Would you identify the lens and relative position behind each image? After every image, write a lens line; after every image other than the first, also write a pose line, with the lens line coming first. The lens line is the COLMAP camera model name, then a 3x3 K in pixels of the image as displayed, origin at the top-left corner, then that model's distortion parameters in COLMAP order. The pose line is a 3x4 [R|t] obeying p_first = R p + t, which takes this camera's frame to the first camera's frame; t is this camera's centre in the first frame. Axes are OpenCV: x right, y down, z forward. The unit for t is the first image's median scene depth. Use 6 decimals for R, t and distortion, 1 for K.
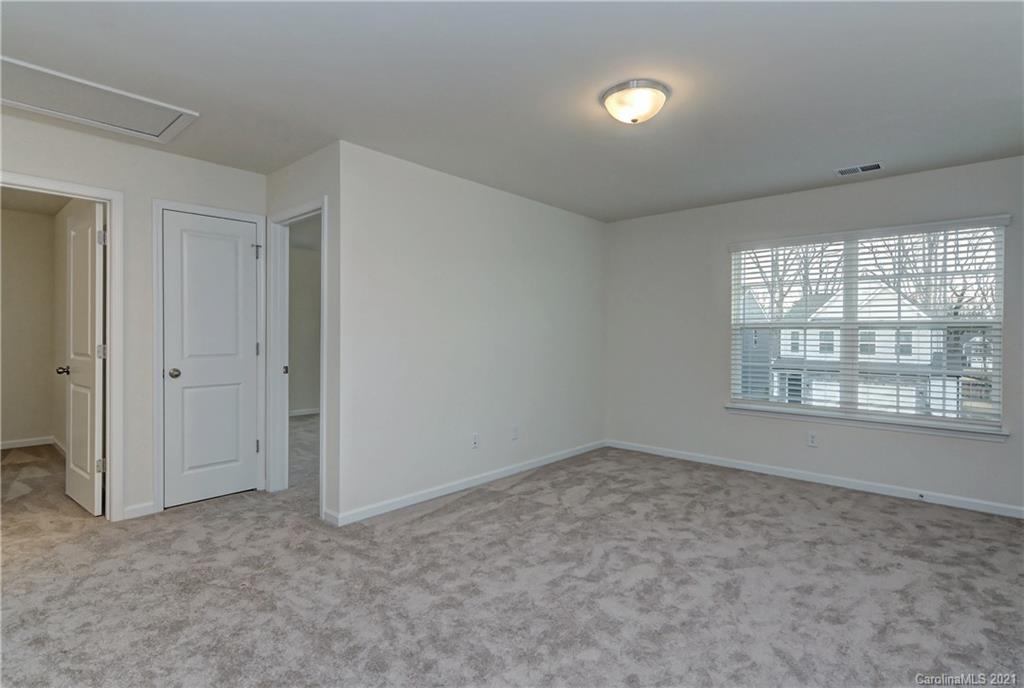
lens RADIAL K [[519.9, 0, 512.0], [0, 519.9, 344.0], [0, 0, 1]] dist [0.000615, -0.000123]
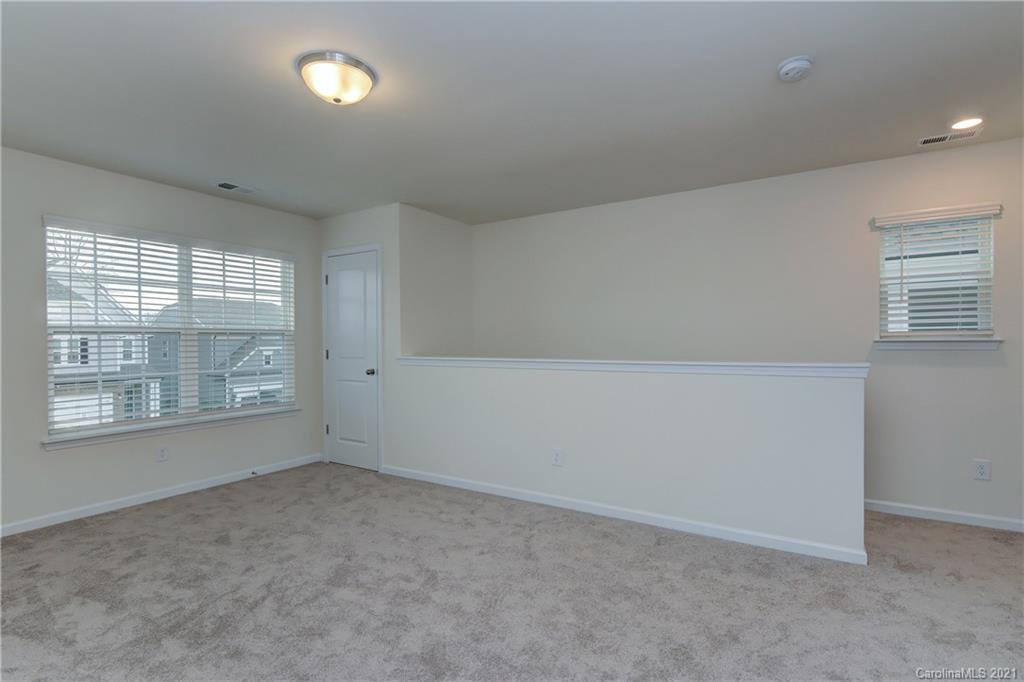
lens RADIAL K [[503.3, 0, 516.7], [0, 503.3, 343.9], [0, 0, 1]] dist [0.000647, 0.000055]
pose [[-0.186893, -0.007287, 0.982353, -0.477248], [0.029472, 0.999481, 0.013021, -0.004987], [-0.981938, 0.031385, -0.186581, 0.615349]]
